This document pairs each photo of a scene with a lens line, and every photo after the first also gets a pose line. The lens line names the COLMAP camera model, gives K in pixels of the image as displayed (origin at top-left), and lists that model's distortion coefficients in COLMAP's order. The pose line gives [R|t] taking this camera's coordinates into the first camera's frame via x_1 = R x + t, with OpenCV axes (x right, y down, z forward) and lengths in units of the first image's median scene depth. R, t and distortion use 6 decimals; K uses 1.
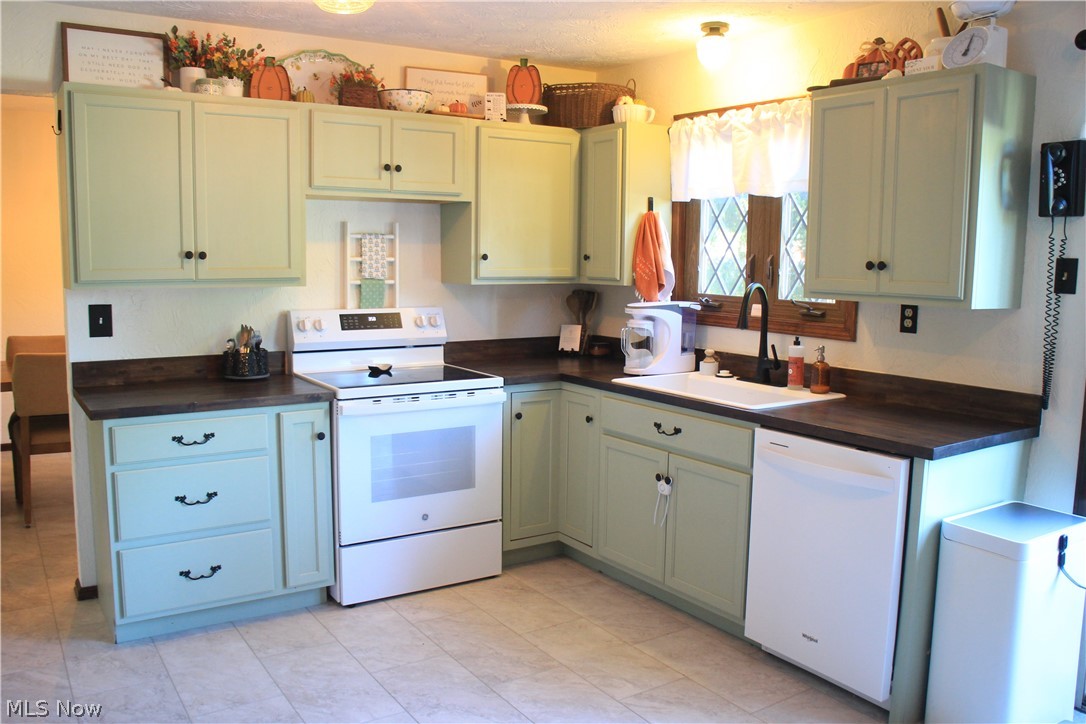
lens RADIAL K [[894.5, 0, 545.1], [0, 894.5, 354.8], [0, 0, 1]] dist [-0.161536, 0.126463]
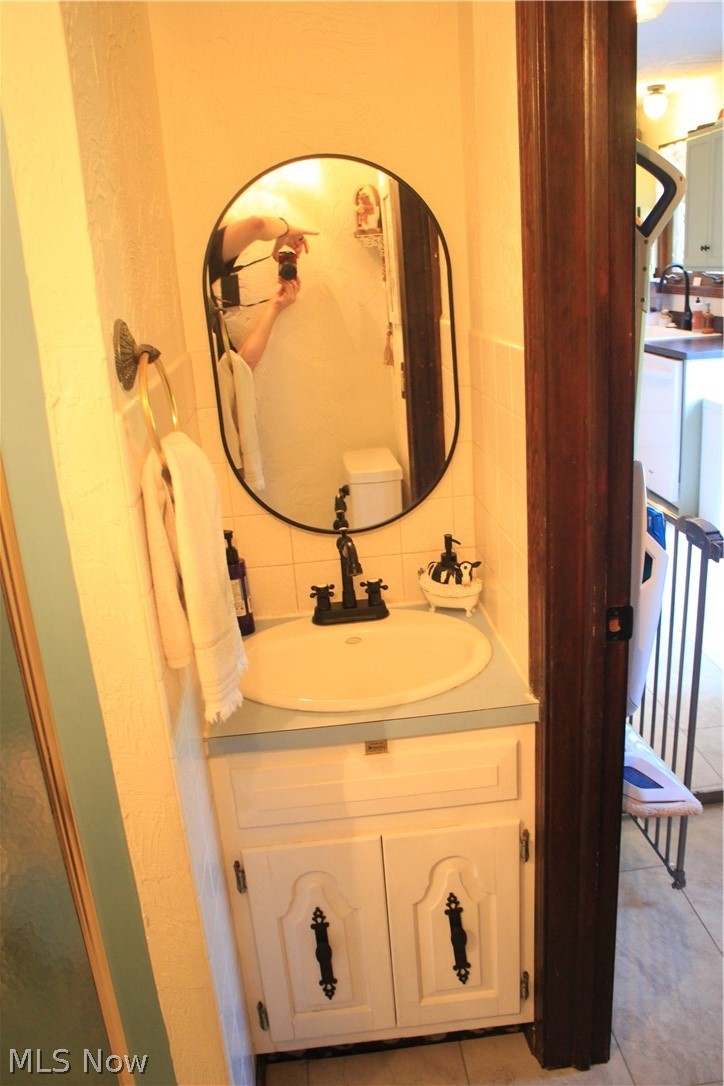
lens RADIAL K [[894.5, 0, 361.1], [0, 894.5, 544.9], [0, 0, 1]] dist [-0.161536, 0.126463]
pose [[0.873569, 0.086954, -0.478870, 0.563478], [0.014920, 0.978664, 0.204925, 0.088206], [0.486472, -0.186161, 0.853633, -0.688692]]
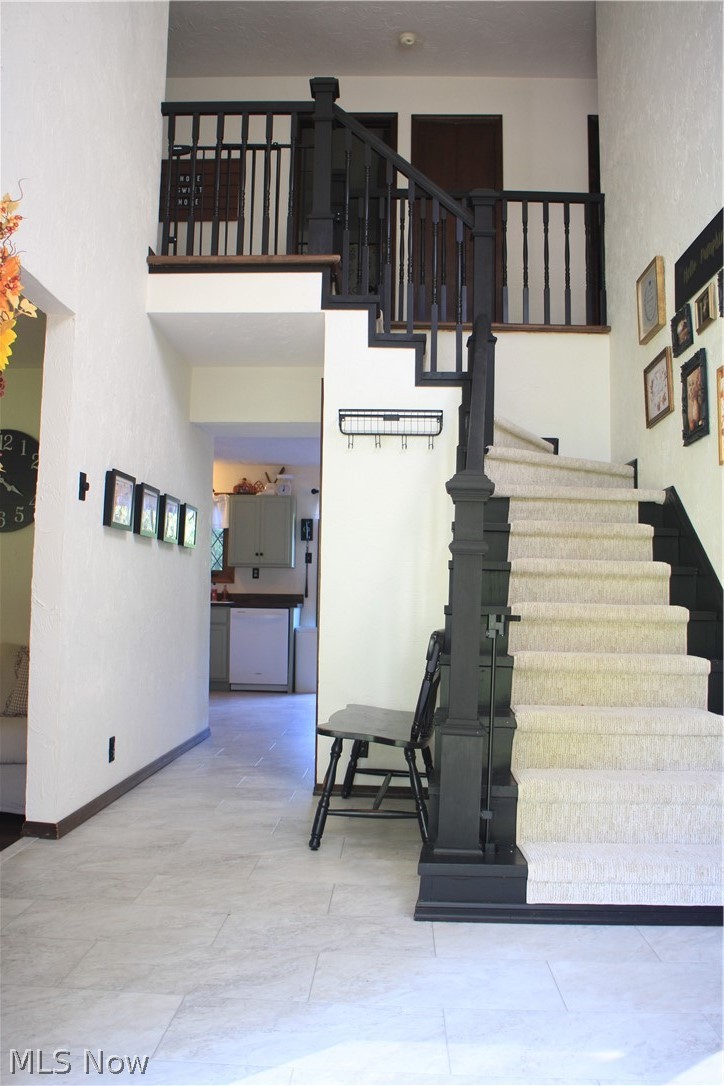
lens RADIAL K [[894.5, 0, 359.5], [0, 894.5, 542.7], [0, 0, 1]] dist [-0.161536, 0.126463]
pose [[0.582698, 0.052815, 0.810971, -1.760959], [0.084411, 0.988556, -0.125031, 0.251897], [-0.808293, 0.141310, 0.571571, -0.979246]]
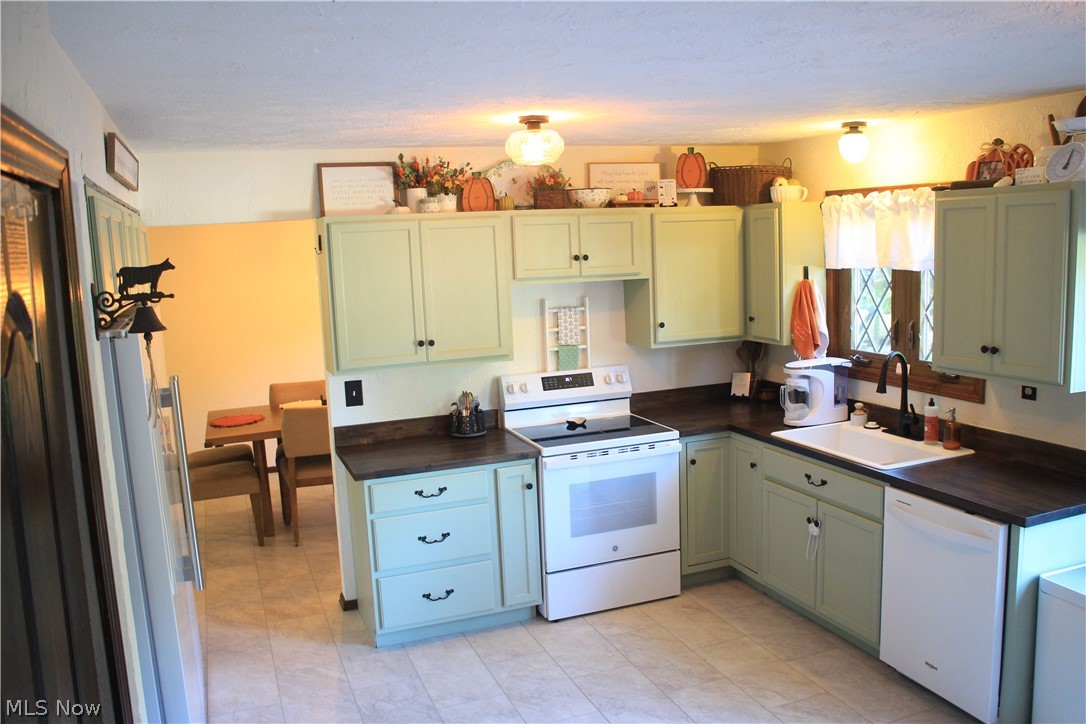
lens RADIAL K [[894.5, 0, 549.5], [0, 894.5, 355.8], [0, 0, 1]] dist [-0.161536, 0.126463]
pose [[0.976256, -0.022597, -0.215437, 0.048913], [0.026851, 0.999498, 0.016839, -0.114336], [0.214948, -0.022223, 0.976373, -0.217166]]
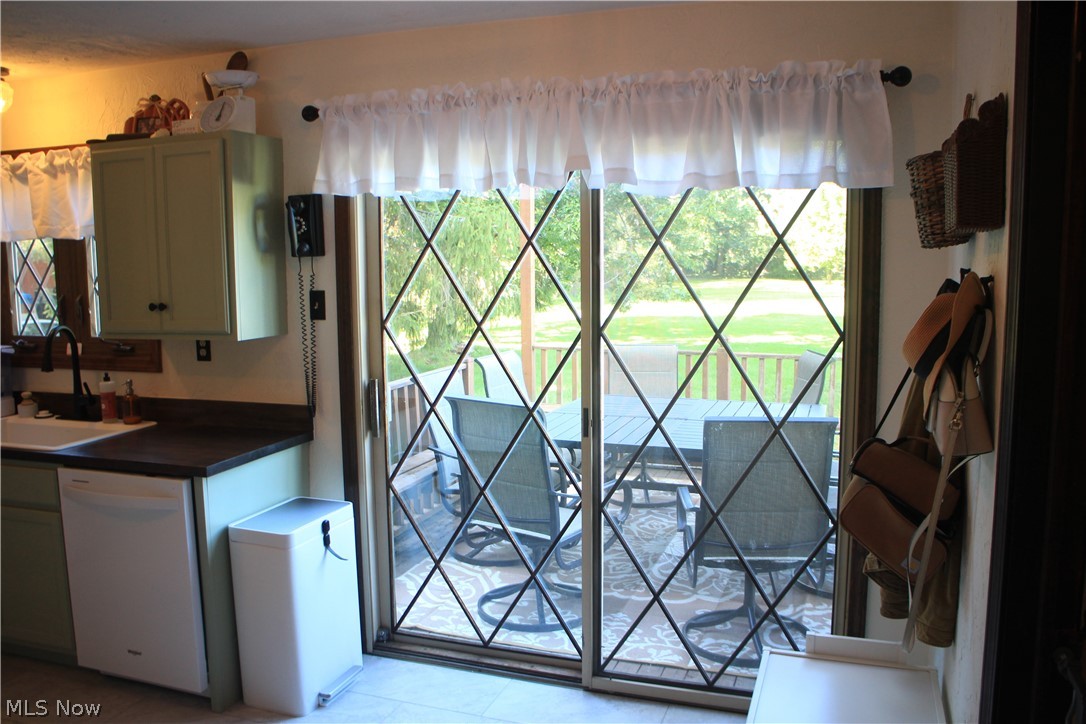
lens RADIAL K [[894.5, 0, 549.7], [0, 894.5, 359.2], [0, 0, 1]] dist [-0.161536, 0.126463]
pose [[0.796601, -0.098397, 0.596443, 0.098022], [0.095687, 0.994749, 0.036309, -0.025161], [-0.596884, 0.028148, 0.801834, -0.157517]]
